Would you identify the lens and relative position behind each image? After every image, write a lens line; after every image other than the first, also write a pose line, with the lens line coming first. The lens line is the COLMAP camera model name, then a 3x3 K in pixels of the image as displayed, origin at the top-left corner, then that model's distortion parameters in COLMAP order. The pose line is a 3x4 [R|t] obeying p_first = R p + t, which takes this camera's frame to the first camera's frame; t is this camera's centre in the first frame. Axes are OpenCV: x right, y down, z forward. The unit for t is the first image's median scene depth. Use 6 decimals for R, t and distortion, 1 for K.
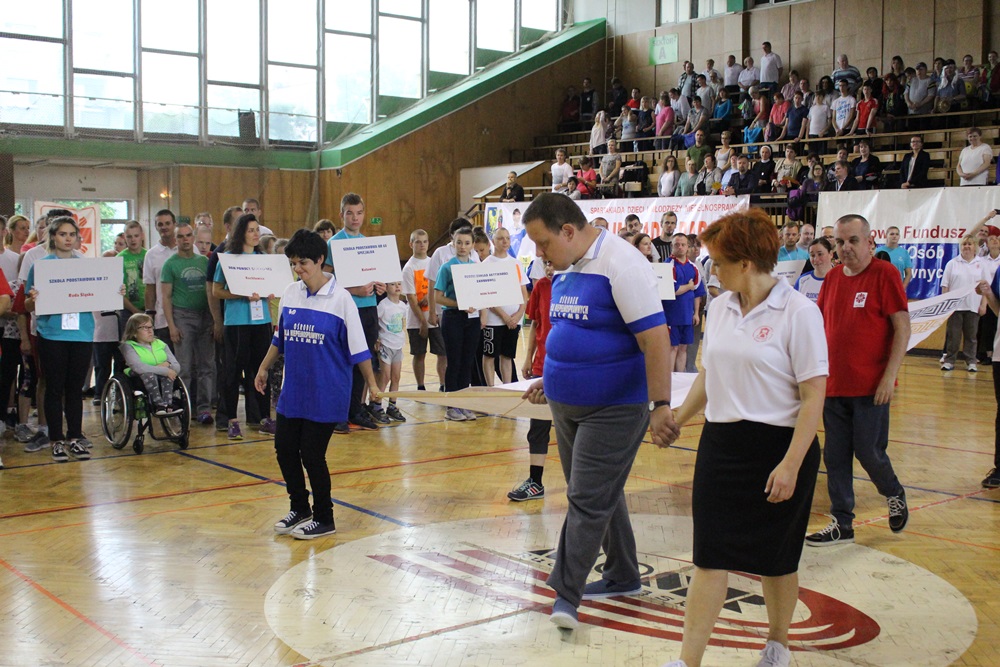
lens RADIAL K [[1258.0, 0, 500.0], [0, 1258.0, 333.5], [0, 0, 1]] dist [-0.062975, 0.044724]
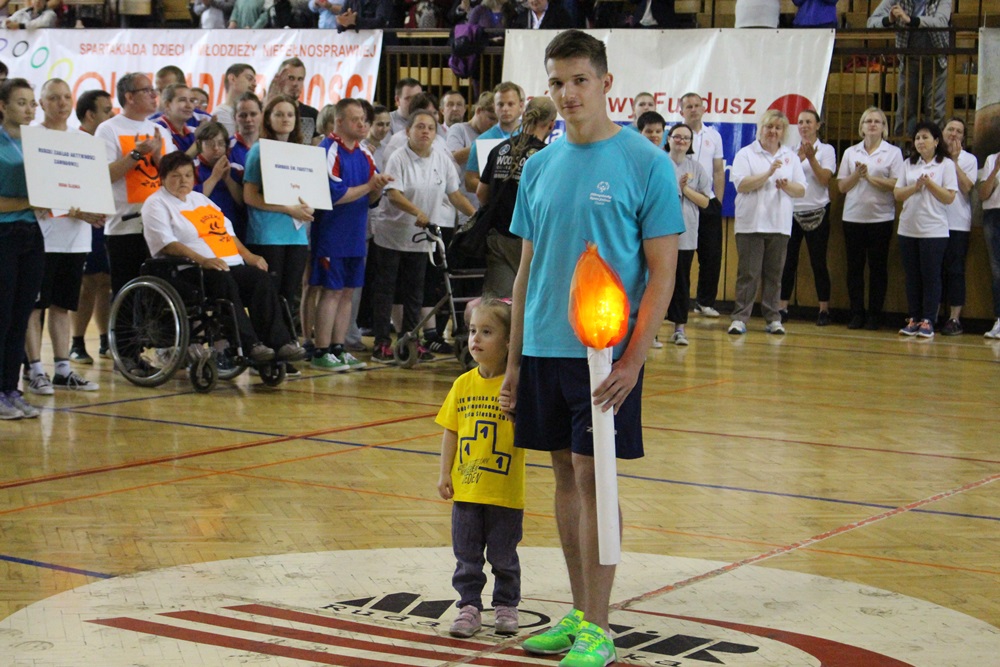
lens RADIAL K [[2425.3, 0, 500.0], [0, 2425.3, 333.5], [0, 0, 1]] dist [0.063146, 0.143288]
pose [[0.945499, -0.007120, 0.325548, -0.124244], [0.001094, 0.999825, 0.018690, 0.007302], [-0.325624, -0.017315, 0.945341, -0.070175]]
